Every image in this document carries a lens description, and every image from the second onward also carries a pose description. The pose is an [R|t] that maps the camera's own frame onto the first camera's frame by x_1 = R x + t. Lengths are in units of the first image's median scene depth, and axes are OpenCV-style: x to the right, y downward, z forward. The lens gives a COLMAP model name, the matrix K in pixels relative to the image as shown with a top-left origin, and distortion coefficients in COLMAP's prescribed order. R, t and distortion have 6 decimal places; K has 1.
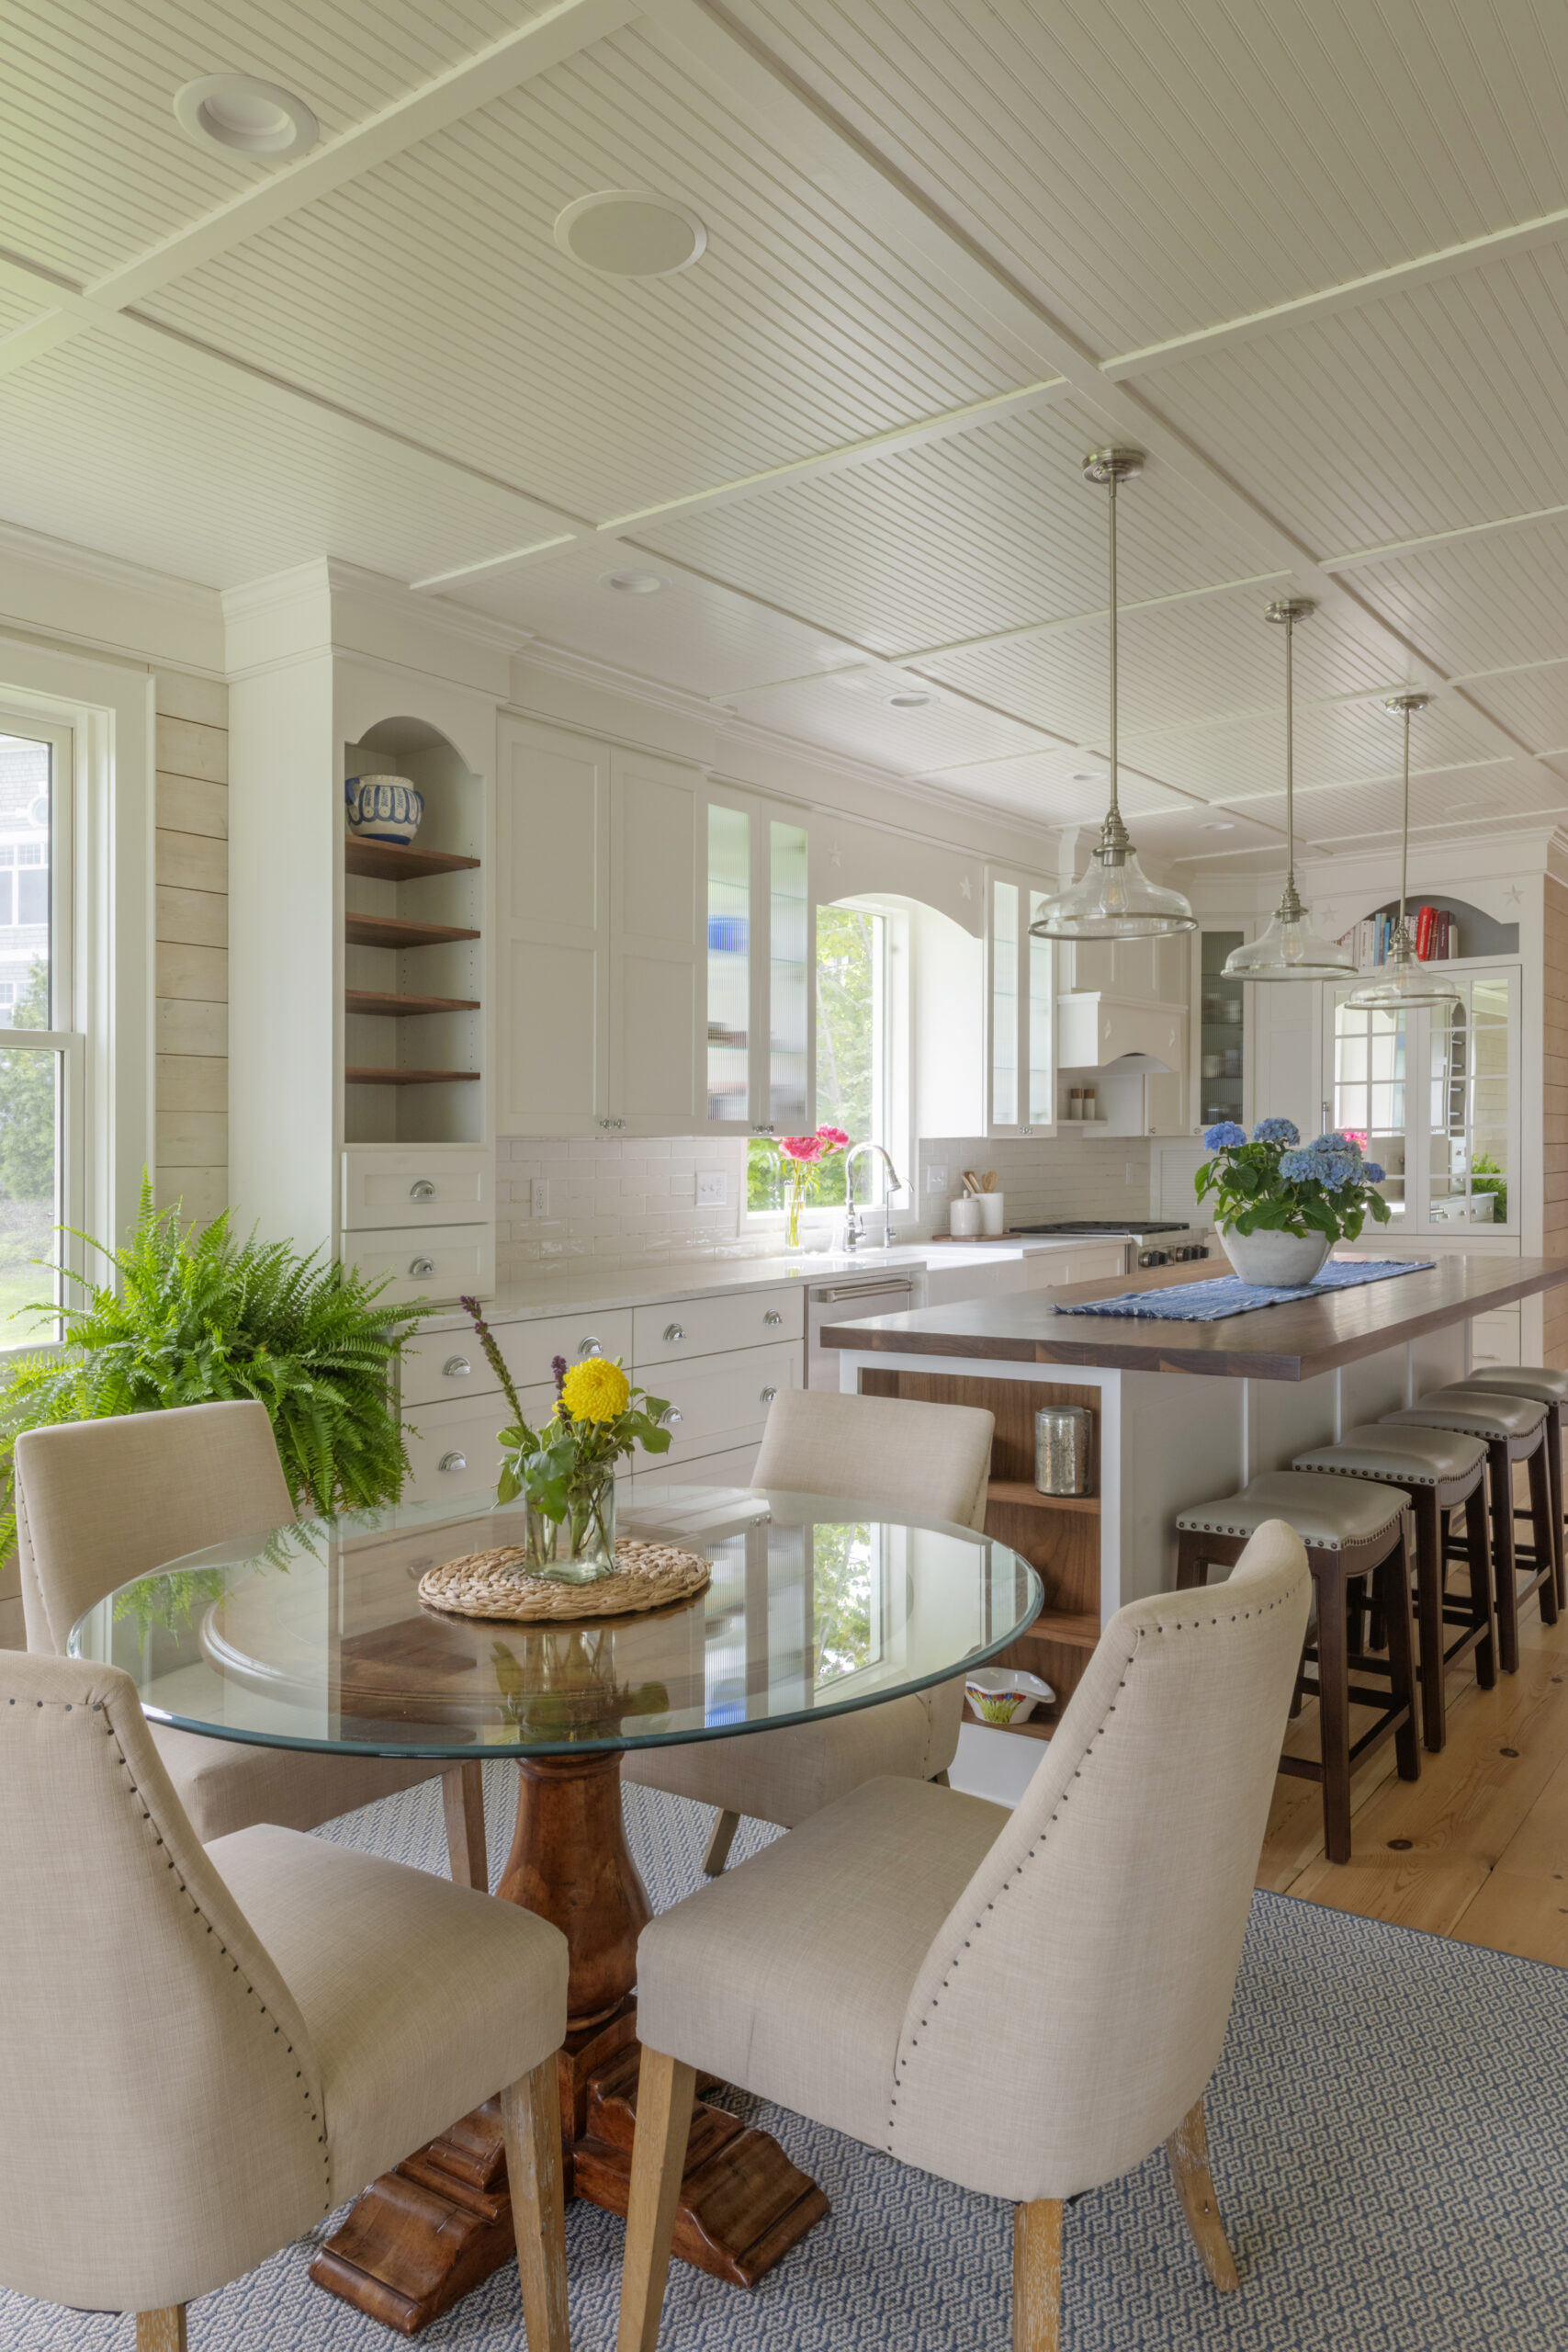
lens RADIAL K [[1583.5, 0, 784.8], [0, 1583.5, 1207.4], [0, 0, 1]] dist [0.005165, 0.000502]
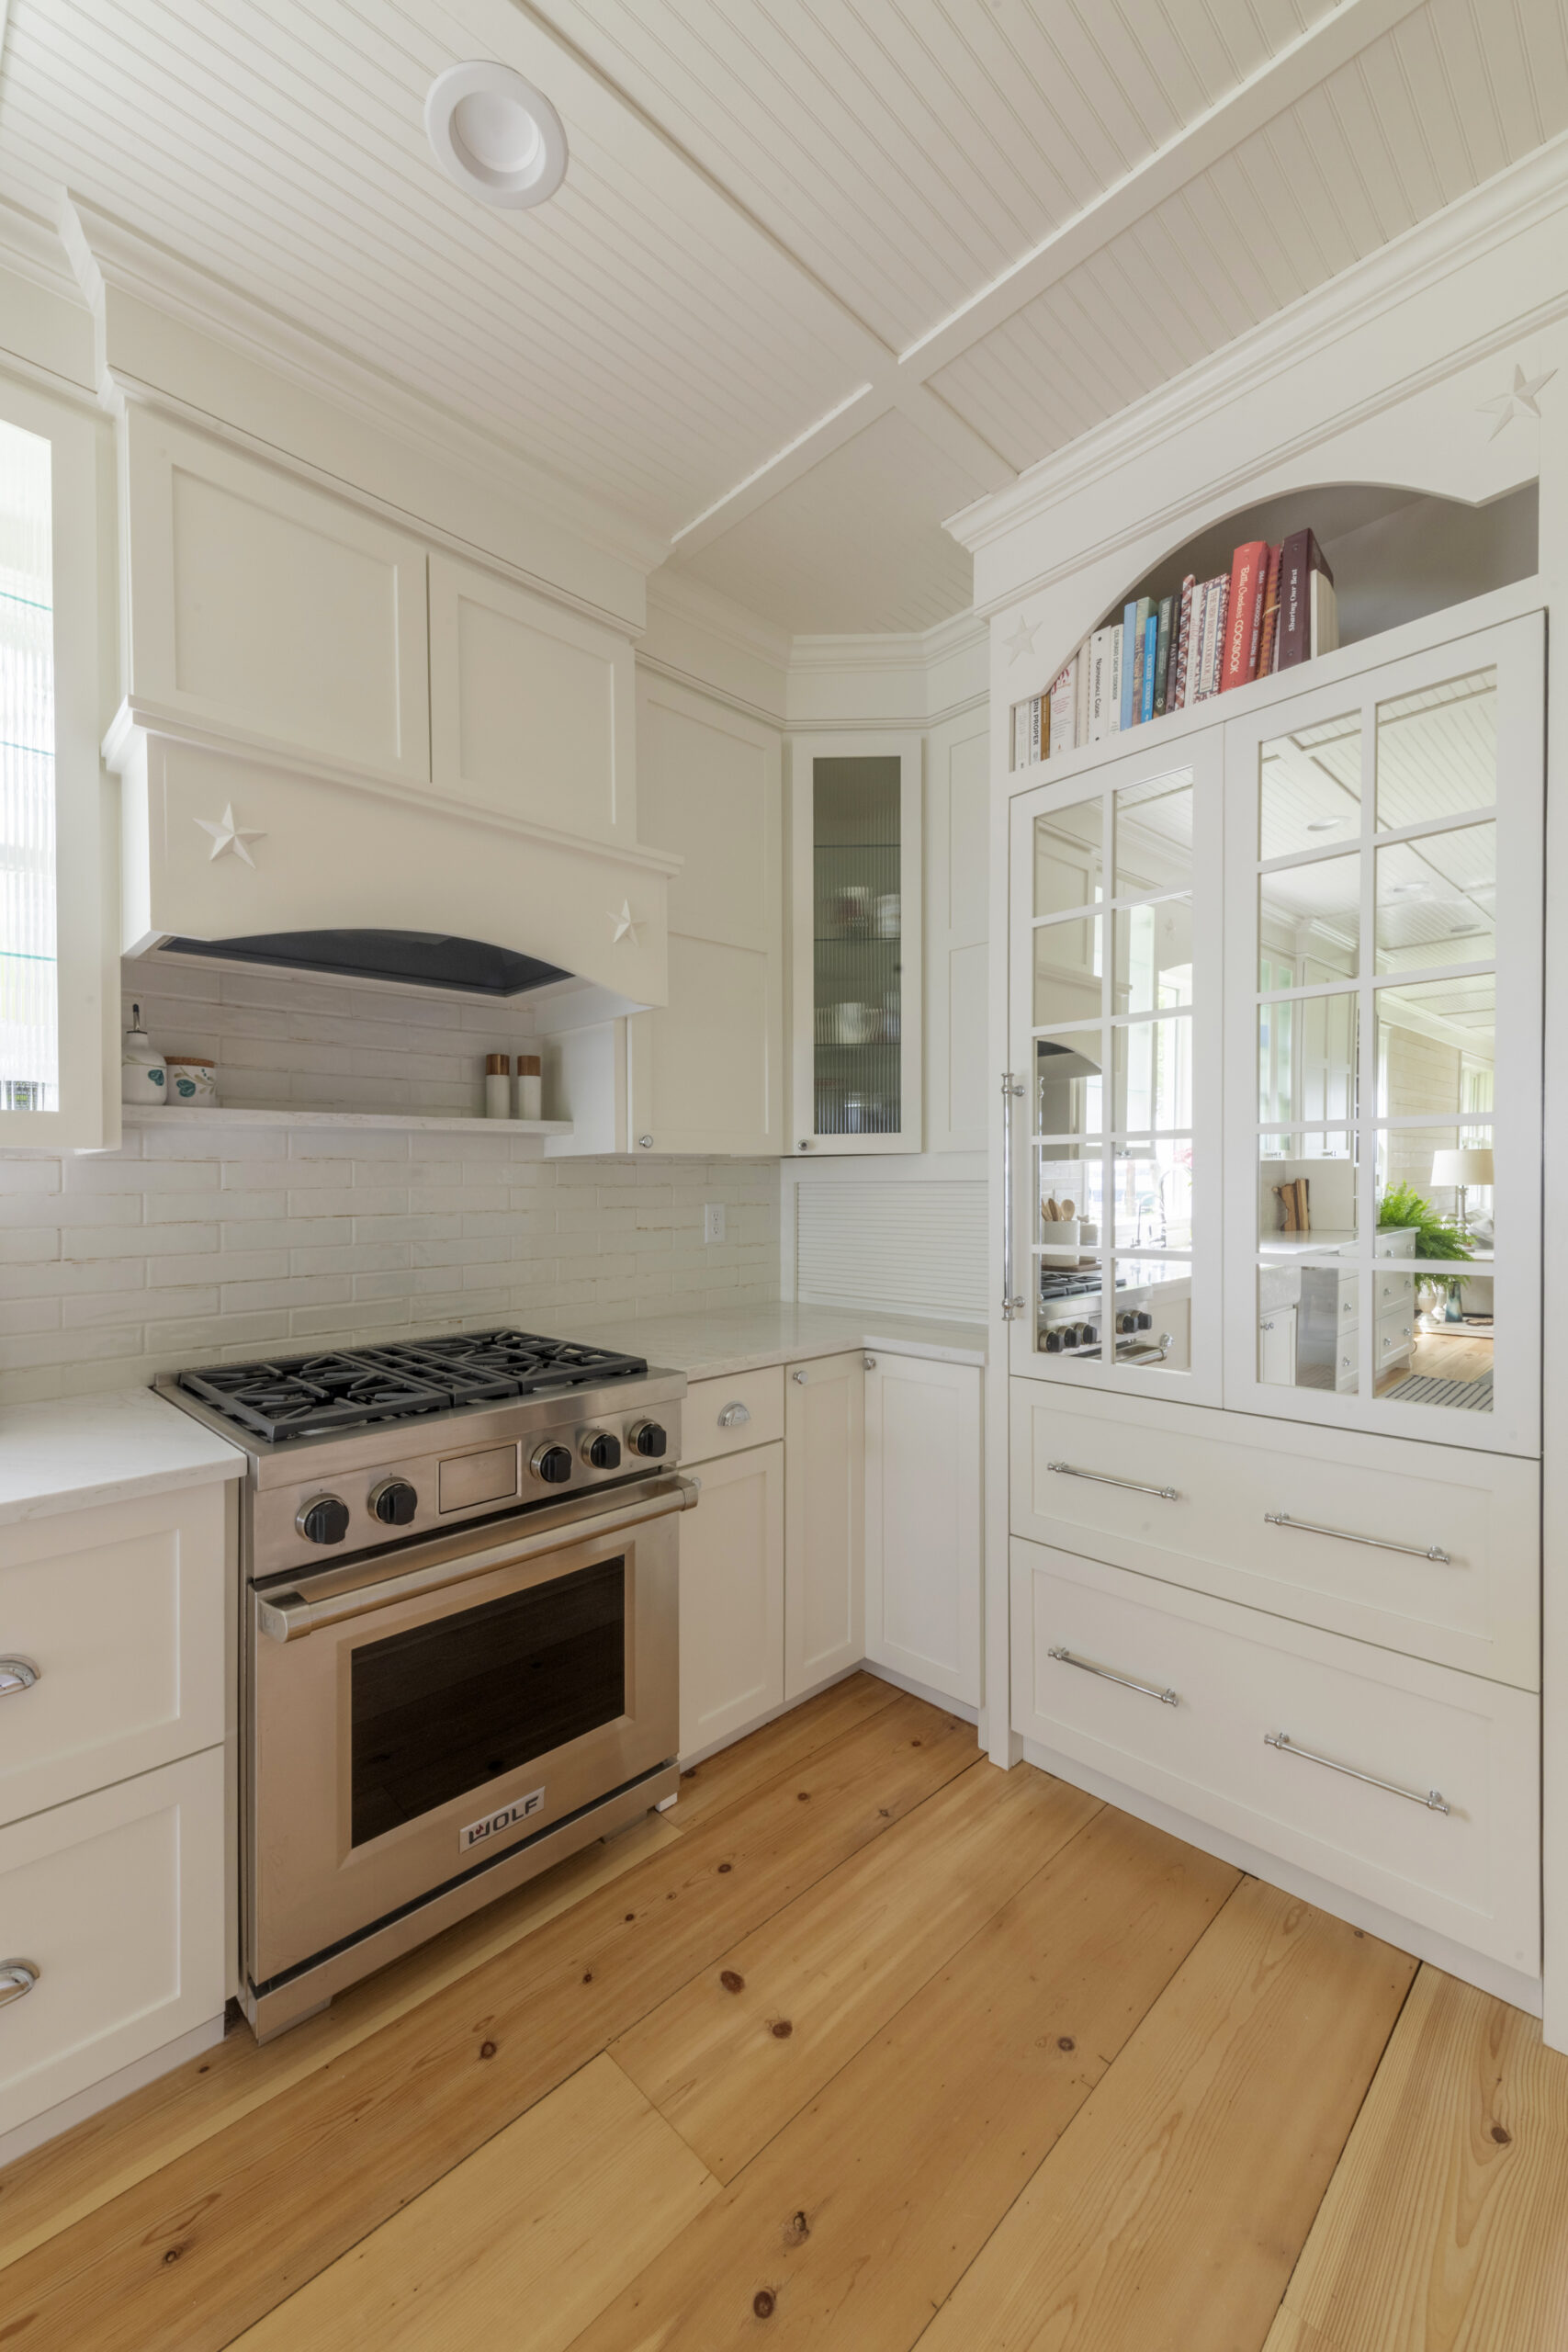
lens RADIAL K [[945.6, 0, 789.3], [0, 945.6, 1191.8], [0, 0, 1]] dist [-0.000226, -0.000153]
pose [[0.987875, 0.008621, -0.155013, 0.387330], [-0.011281, 0.999804, -0.016289, -0.036020], [0.154842, 0.017840, 0.987778, 0.888891]]
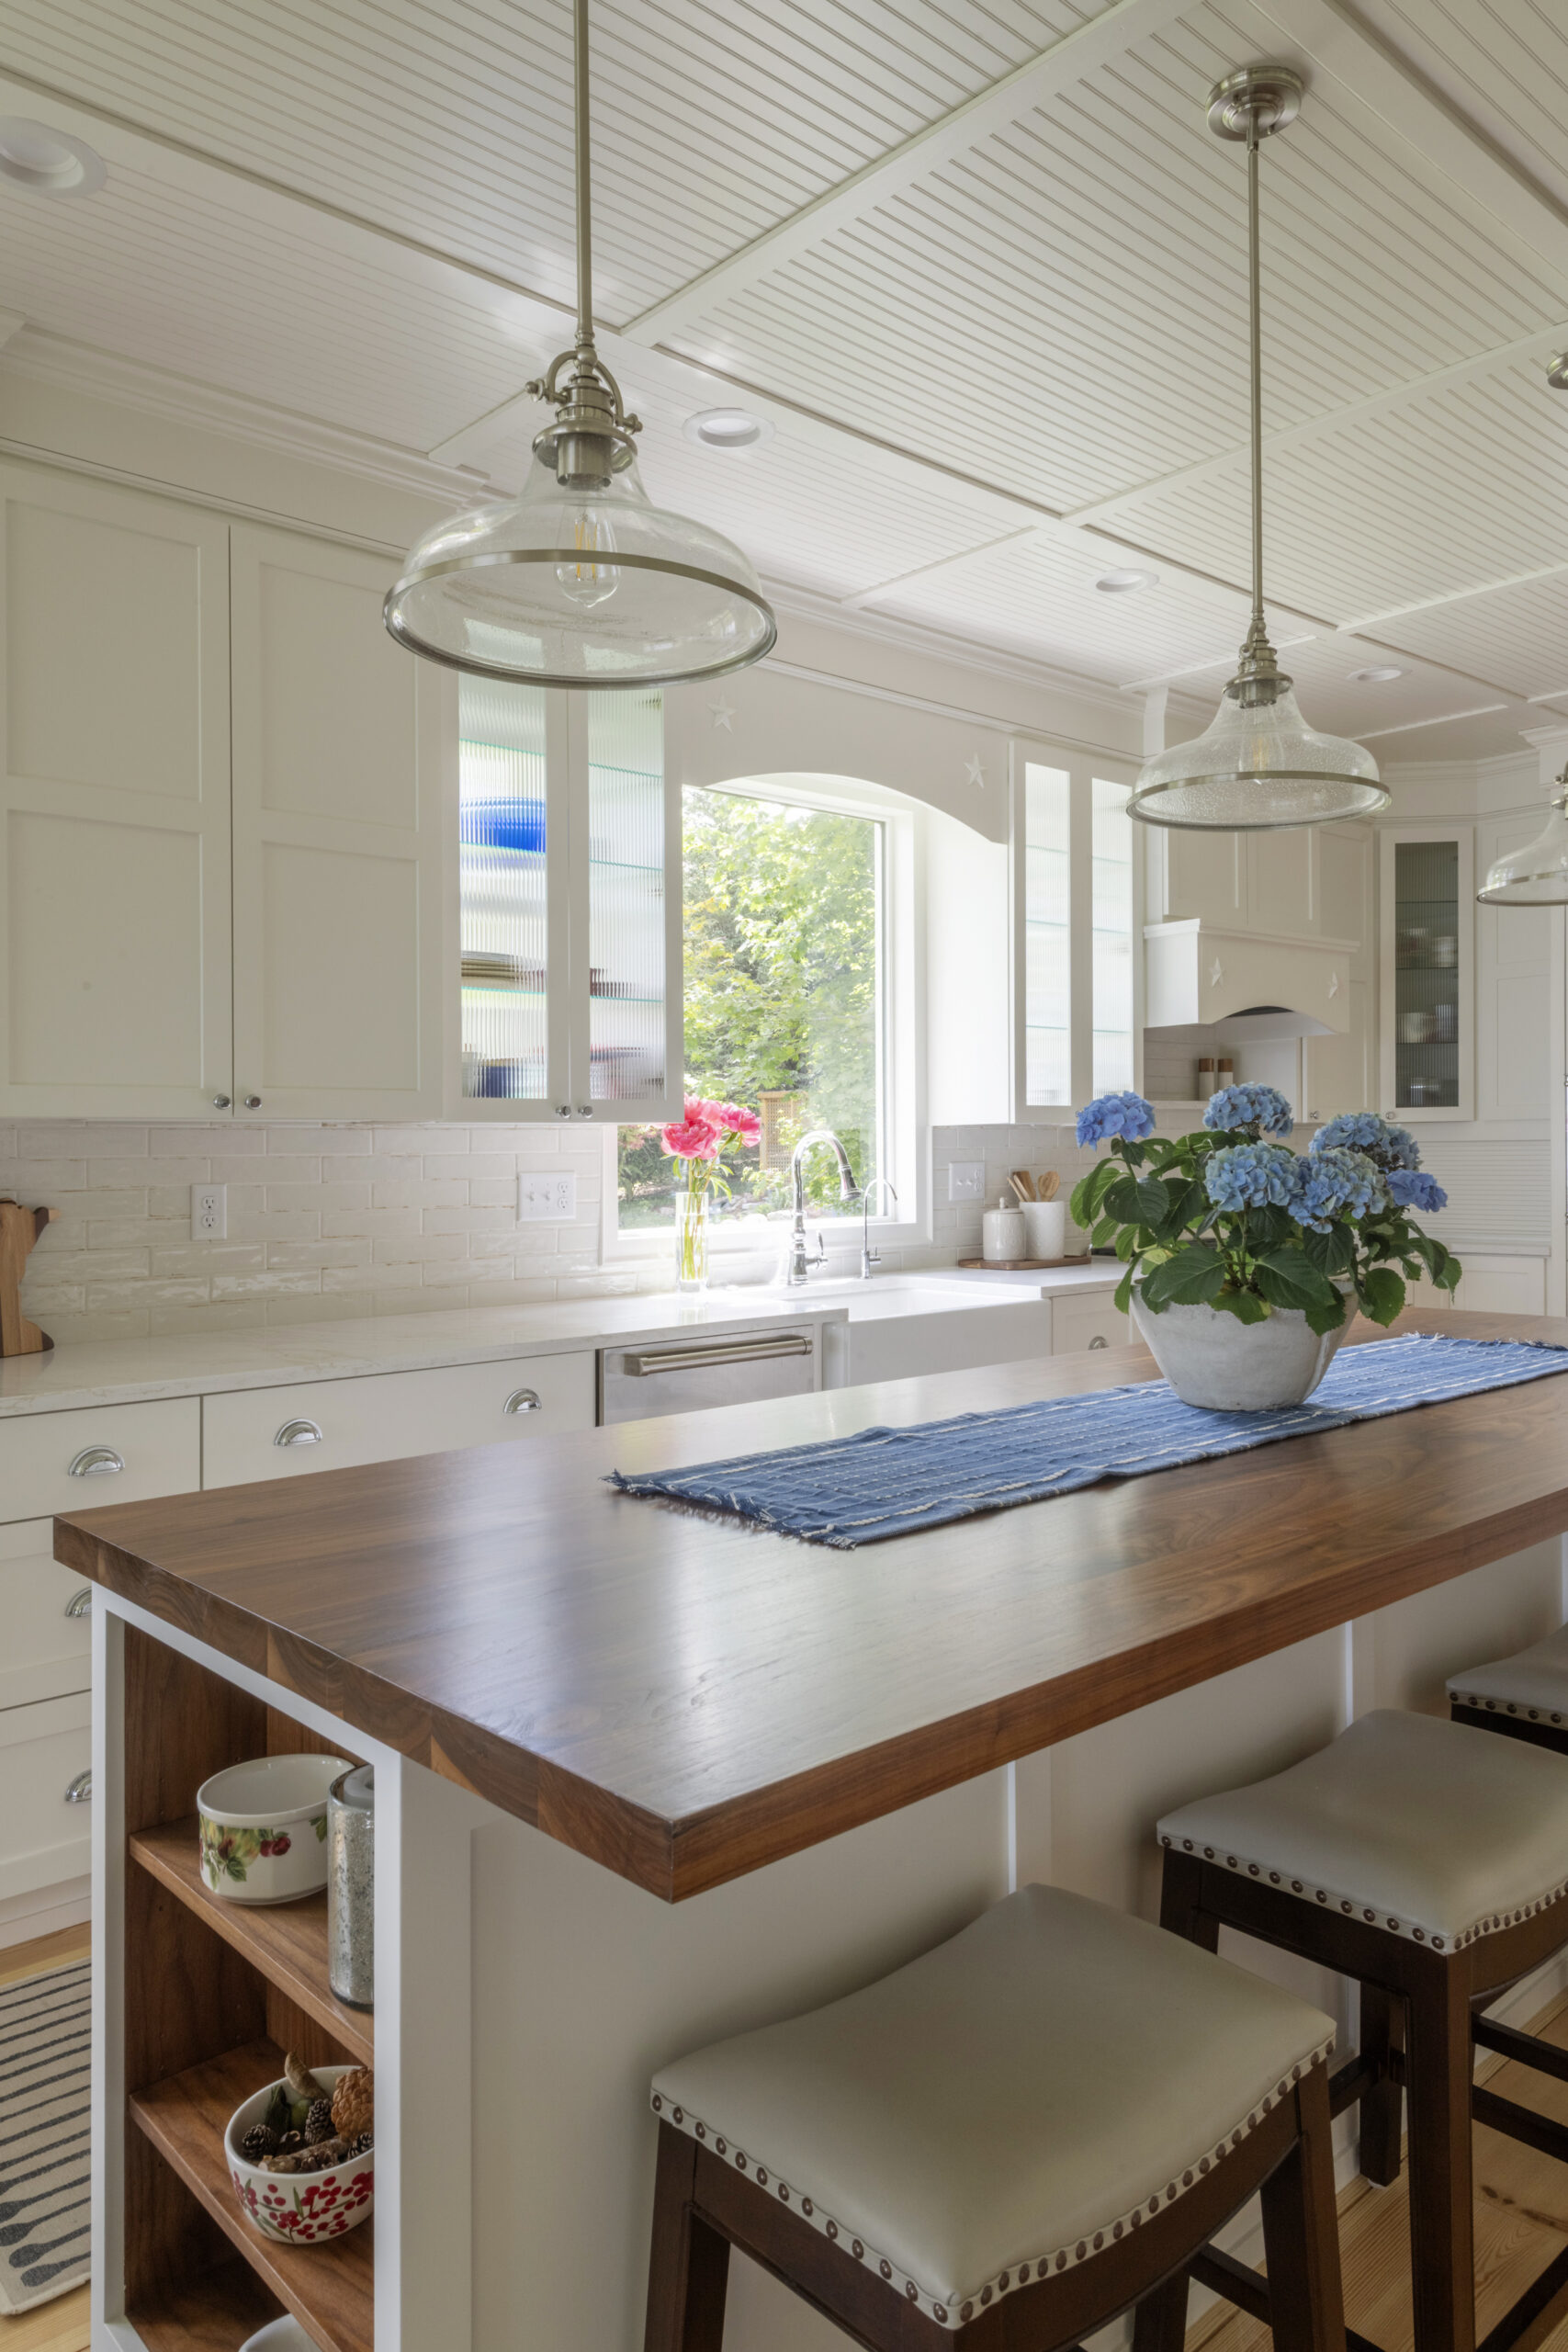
lens RADIAL K [[1580.4, 0, 779.5], [0, 1580.4, 1163.9], [0, 0, 1]] dist [0.004718, -0.001680]
pose [[0.979108, 0.004717, -0.203285, 0.169916], [-0.008908, 0.999766, -0.019704, -0.011743], [0.203145, 0.021103, 0.978921, 0.292069]]
